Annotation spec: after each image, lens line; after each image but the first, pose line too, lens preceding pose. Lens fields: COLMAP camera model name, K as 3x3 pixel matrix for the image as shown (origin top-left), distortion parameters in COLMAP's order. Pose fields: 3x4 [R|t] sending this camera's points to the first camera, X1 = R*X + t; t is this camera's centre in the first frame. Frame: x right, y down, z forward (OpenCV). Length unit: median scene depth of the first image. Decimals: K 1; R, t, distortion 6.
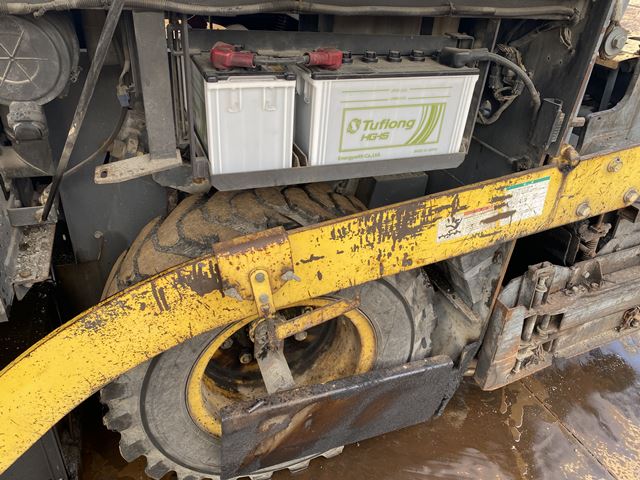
lens RADIAL K [[485.2, 0, 318.7], [0, 485.2, 236.0], [0, 0, 1]] dist [0.040233, -0.047891]
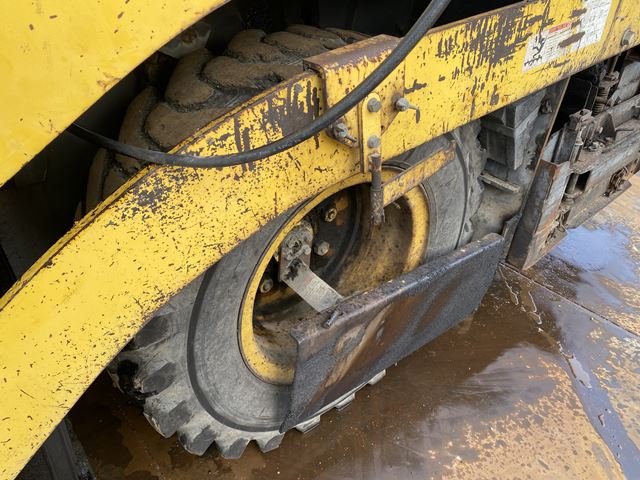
lens RADIAL K [[485.2, 0, 320.9], [0, 485.2, 239.3], [0, 0, 1]] dist [0.040233, -0.047891]
pose [[0.949924, -0.172943, 0.260259, -0.347679], [0.160482, 0.984655, 0.068561, 0.182870], [-0.268122, -0.023361, 0.963102, 0.288523]]
